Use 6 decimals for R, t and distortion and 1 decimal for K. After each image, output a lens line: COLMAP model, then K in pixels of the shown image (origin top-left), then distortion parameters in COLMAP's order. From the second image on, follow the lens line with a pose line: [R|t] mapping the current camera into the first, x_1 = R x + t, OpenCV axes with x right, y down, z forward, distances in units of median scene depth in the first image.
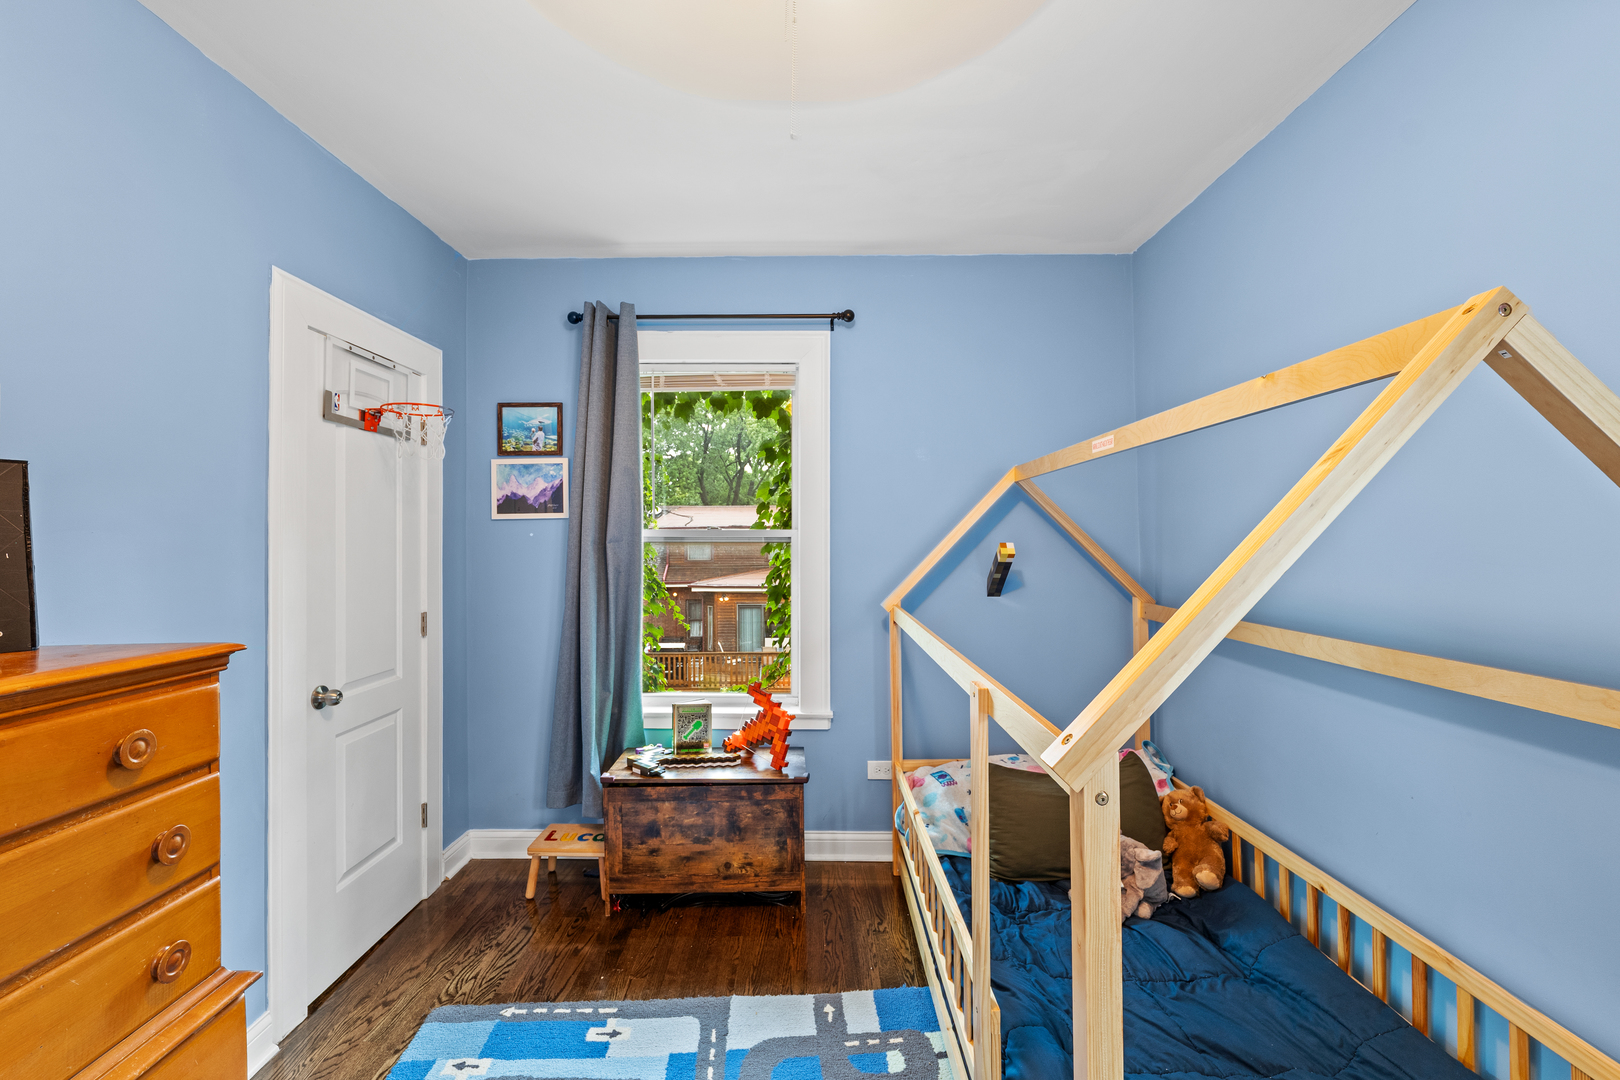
lens RADIAL K [[671.8, 0, 814.0], [0, 671.8, 526.6], [0, 0, 1]] dist [-0.008027, 0.000321]
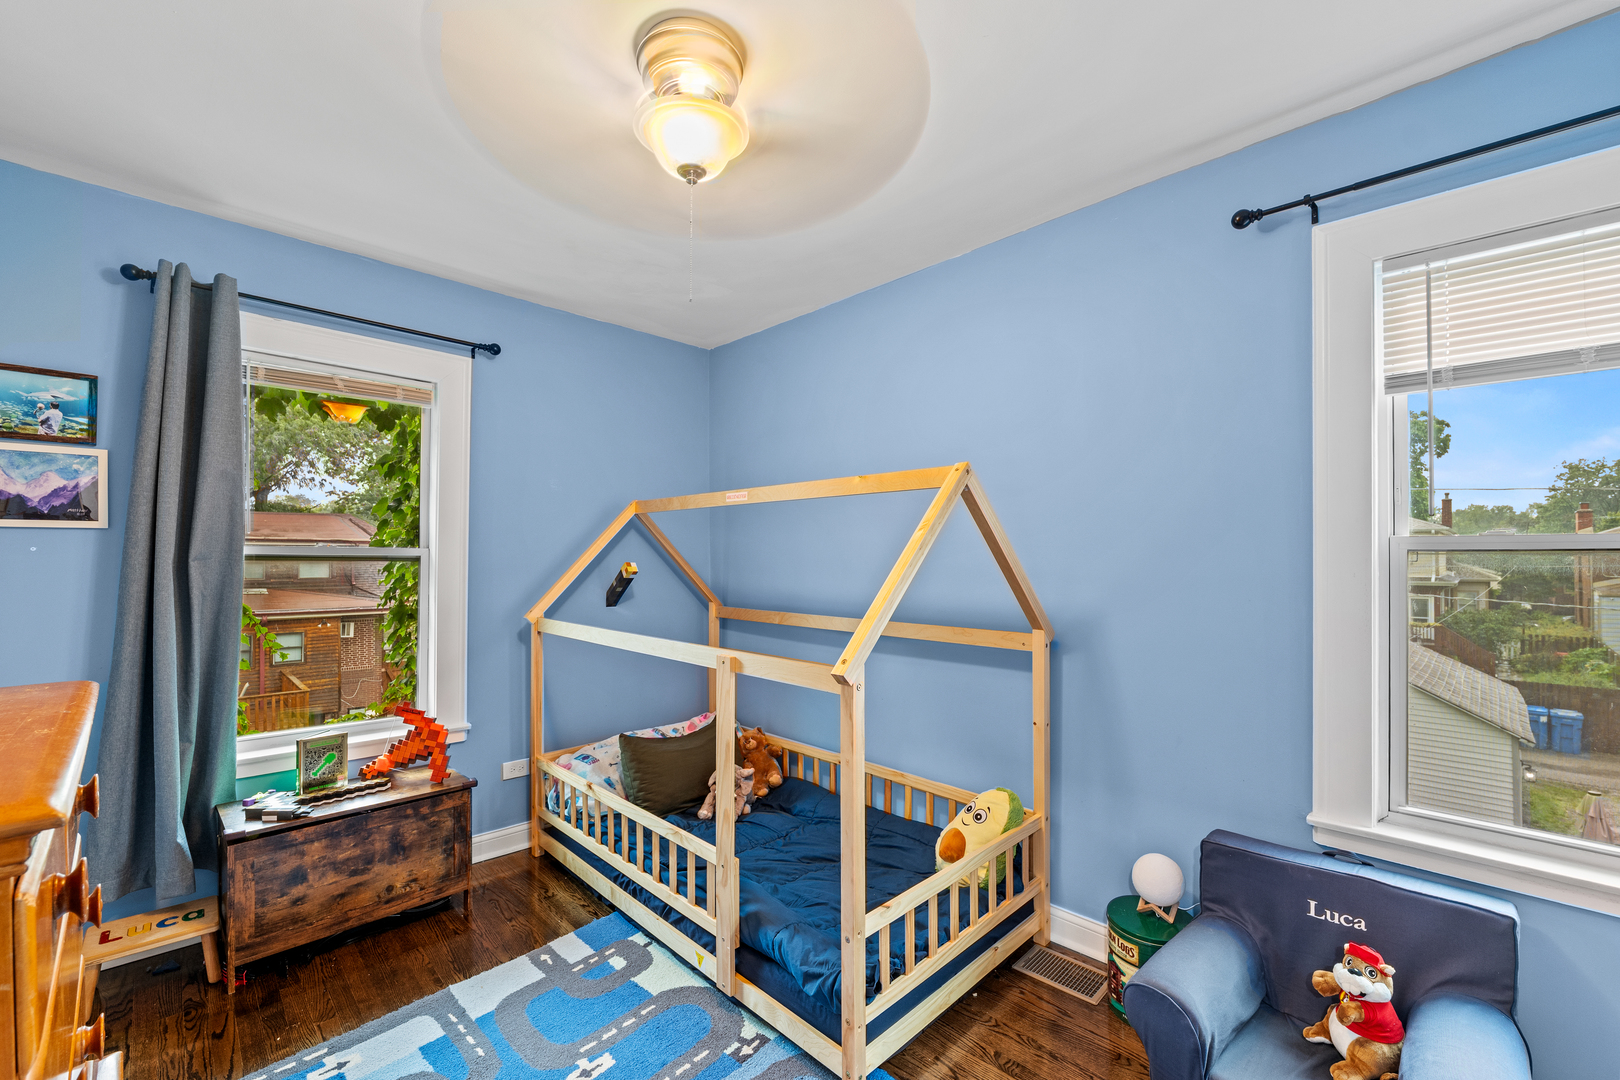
lens RADIAL K [[666.3, 0, 804.9], [0, 666.3, 545.1], [0, 0, 1]] dist [-0.009559, 0.000411]
pose [[0.708846, 0.021525, 0.705035, -0.379812], [-0.022390, 0.999717, -0.008011, -0.005988], [-0.705008, -0.010107, 0.709127, -0.113297]]
